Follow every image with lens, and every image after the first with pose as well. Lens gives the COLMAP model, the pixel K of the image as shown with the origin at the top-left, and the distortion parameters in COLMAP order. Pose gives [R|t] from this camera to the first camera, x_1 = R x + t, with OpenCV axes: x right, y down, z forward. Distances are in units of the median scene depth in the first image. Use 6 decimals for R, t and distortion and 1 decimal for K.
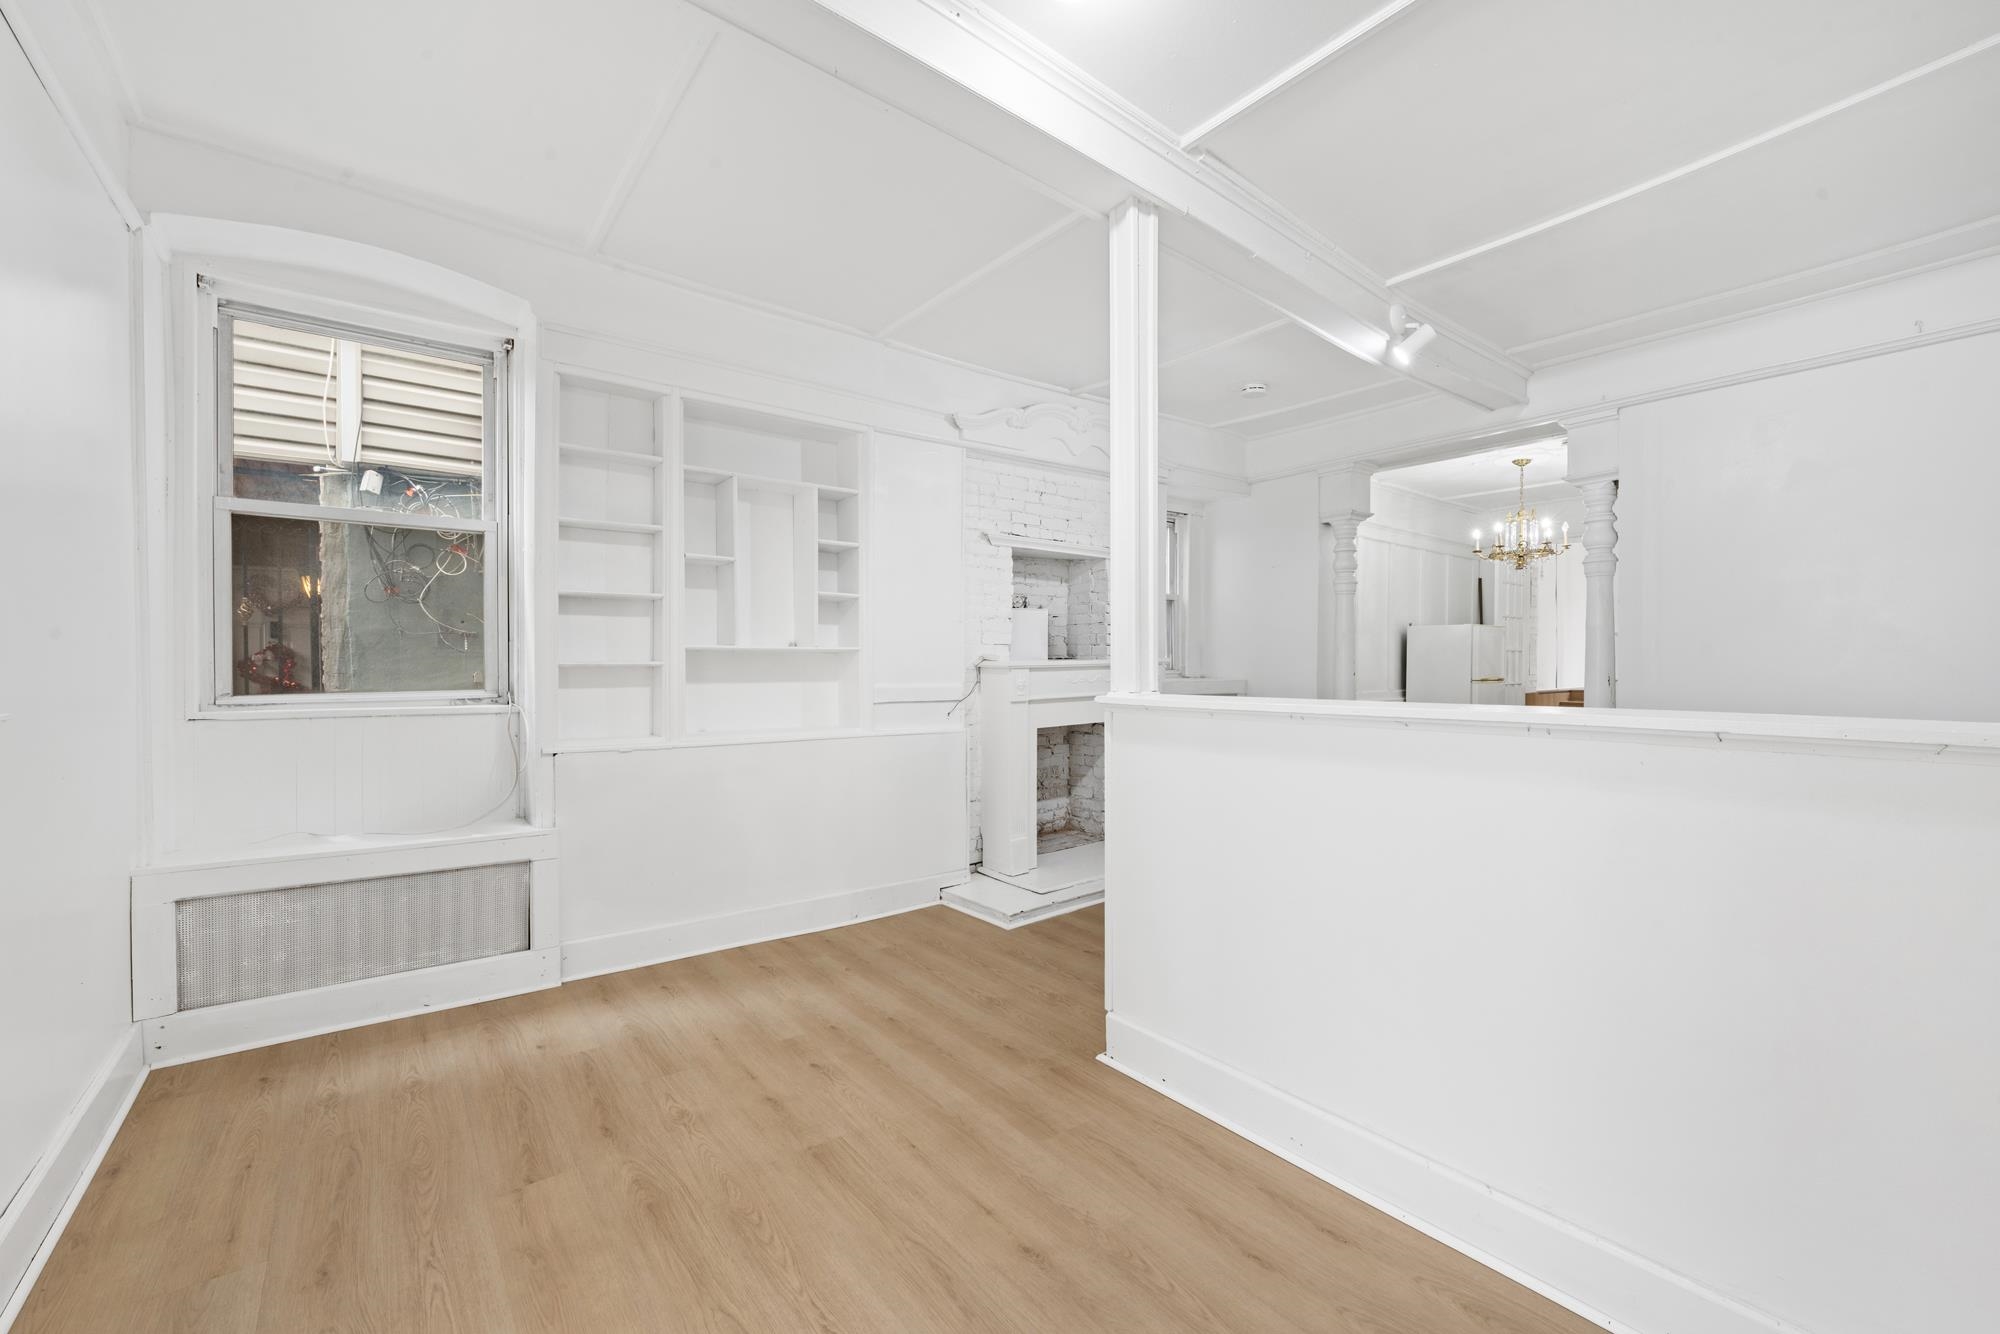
lens RADIAL K [[815.9, 0, 986.4], [0, 815.9, 675.2], [0, 0, 1]] dist [-0.005097, -0.001802]
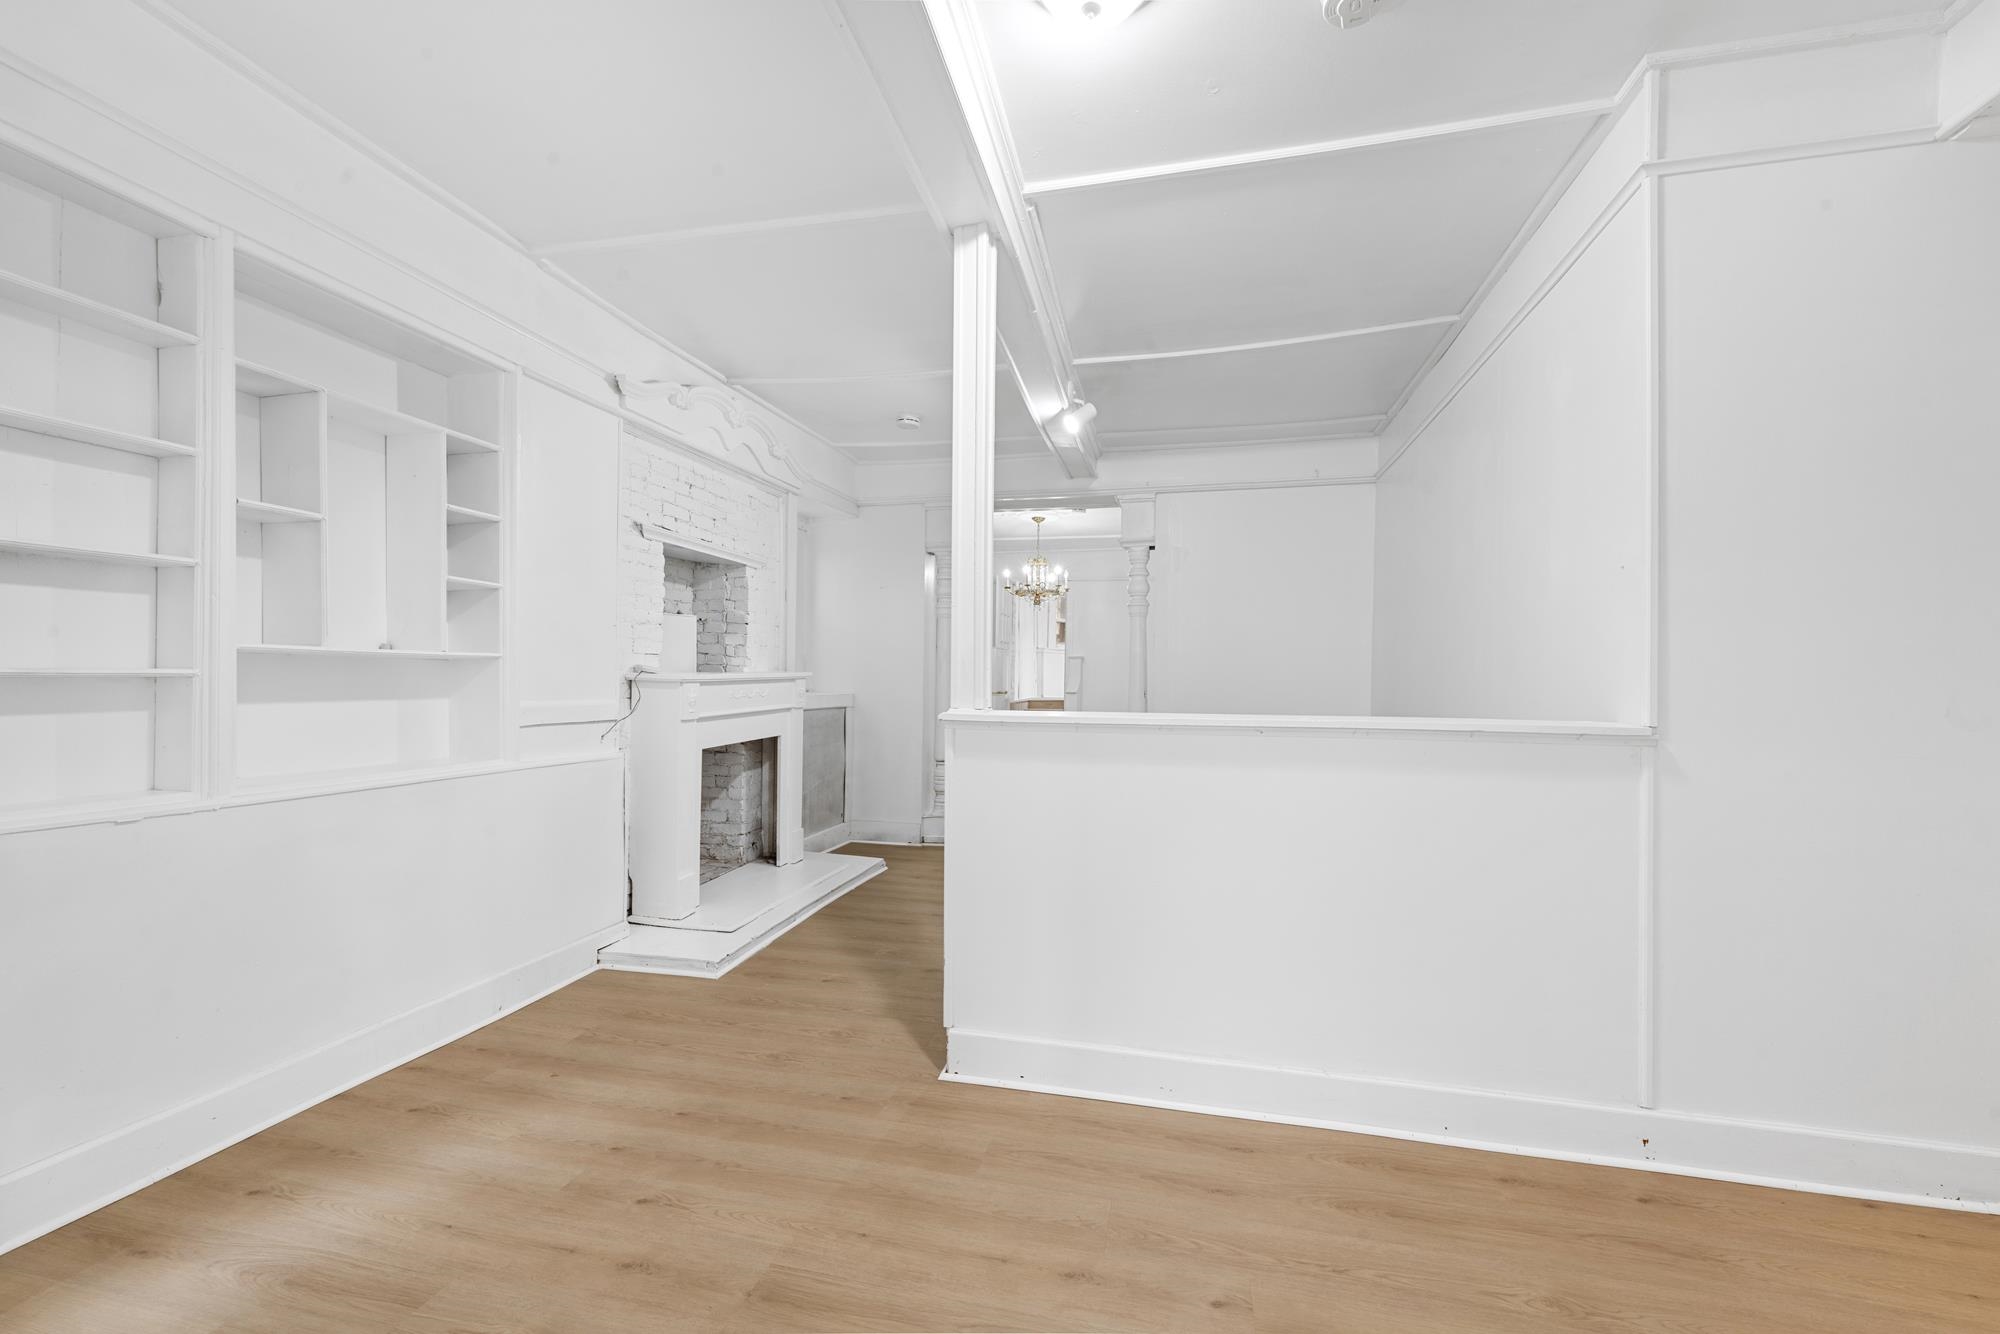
lens RADIAL K [[815.9, 0, 967.7], [0, 815.9, 685.5], [0, 0, 1]] dist [-0.005097, -0.001802]
pose [[0.774236, 0.003843, 0.632885, -0.364130], [-0.001676, 0.999991, -0.004022, -0.002502], [-0.632895, 0.002053, 0.774235, 0.168978]]
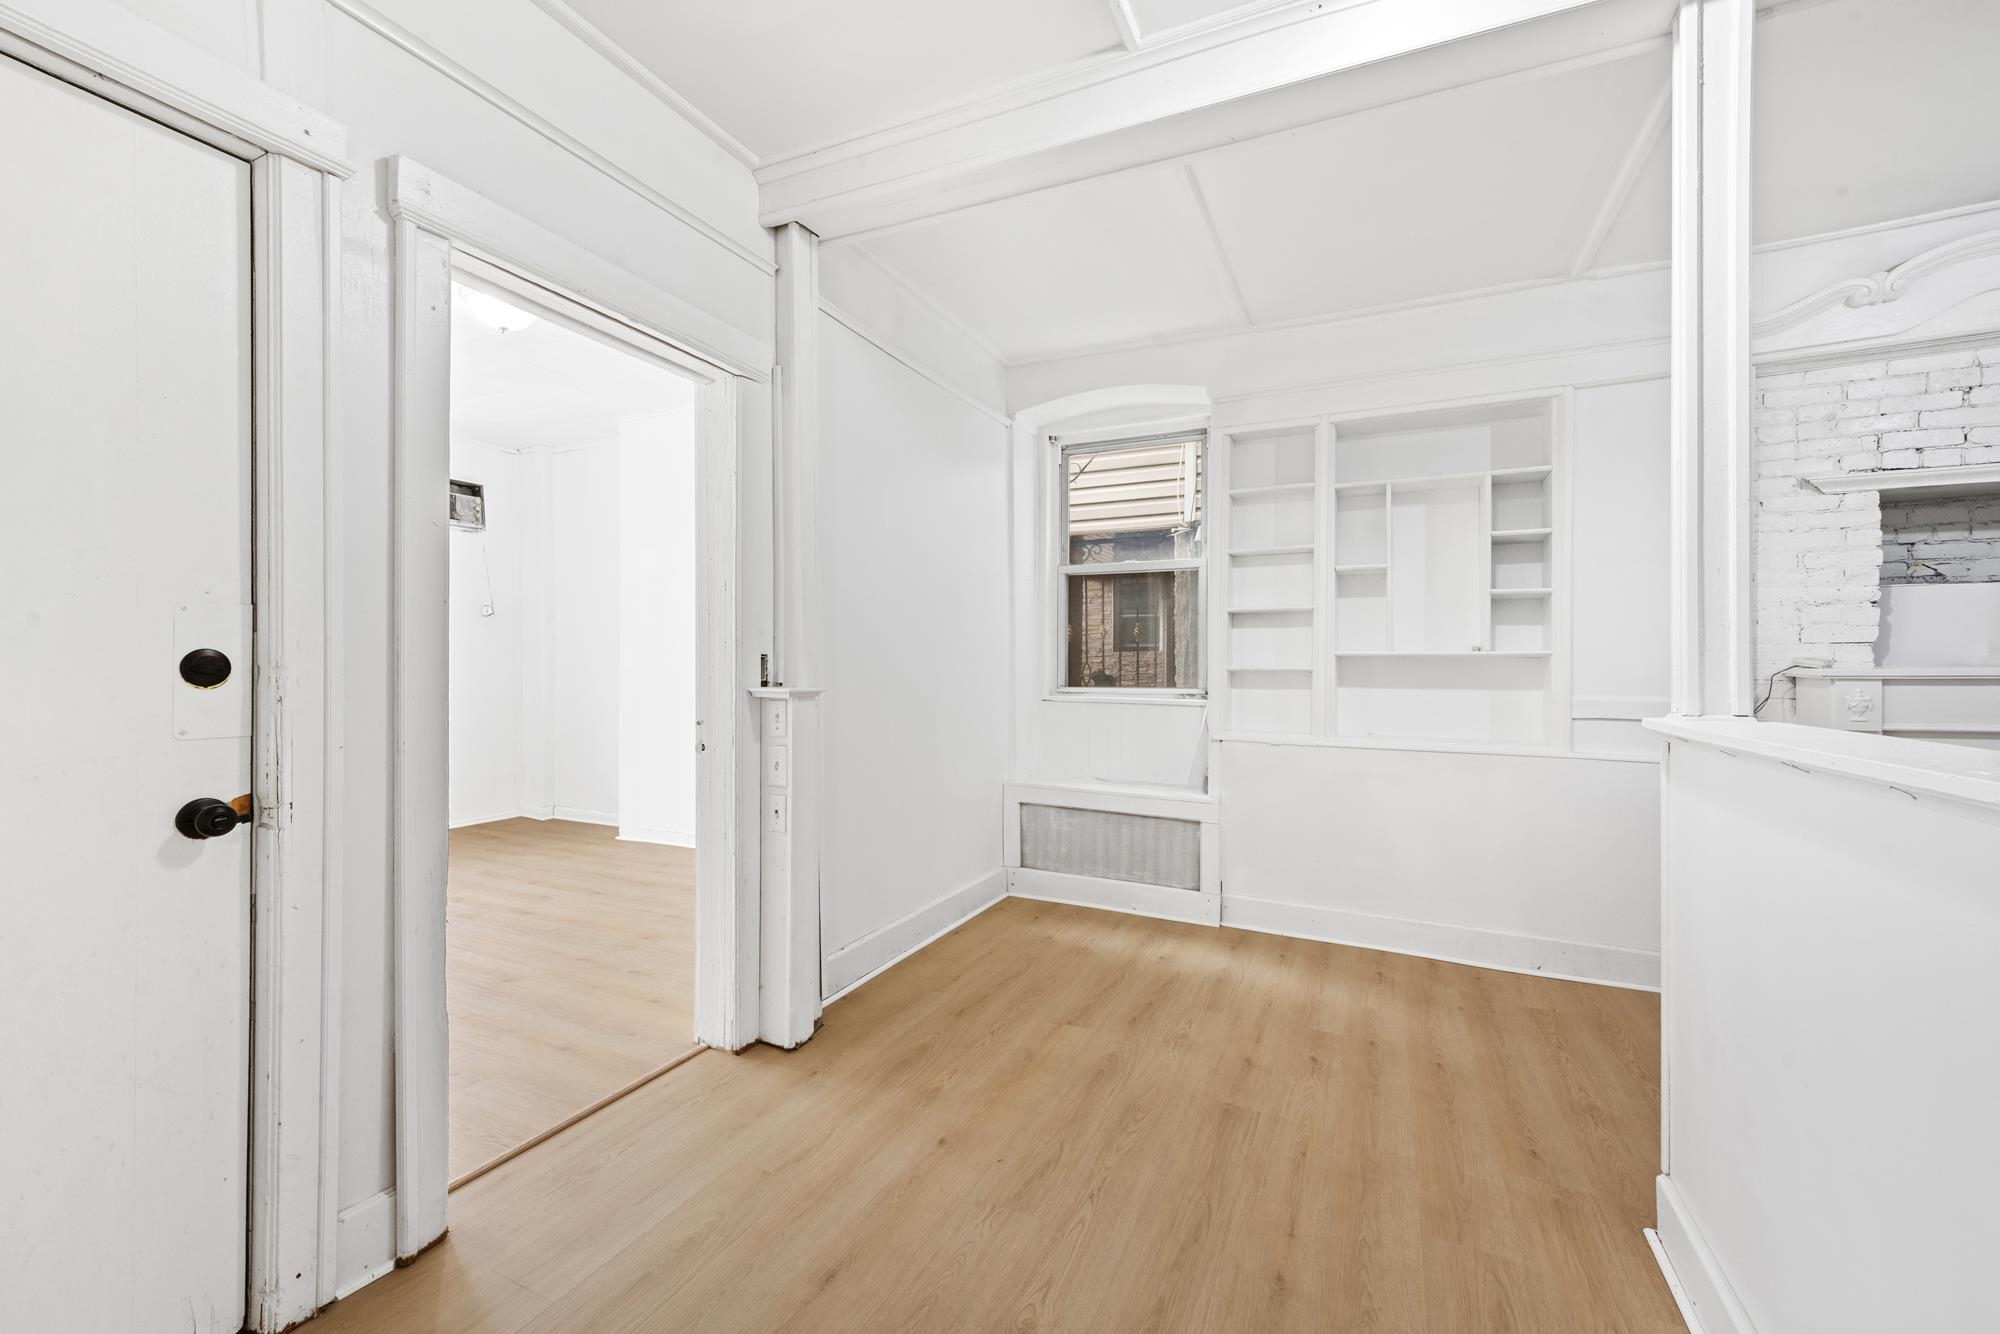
lens RADIAL K [[815.9, 0, 1006.4], [0, 815.9, 670.0], [0, 0, 1]] dist [-0.005097, -0.001802]
pose [[0.435819, 0.007904, -0.900000, 0.421405], [-0.017375, 0.999849, 0.000367, -0.005831], [0.899867, 0.015478, 0.435890, 0.150811]]
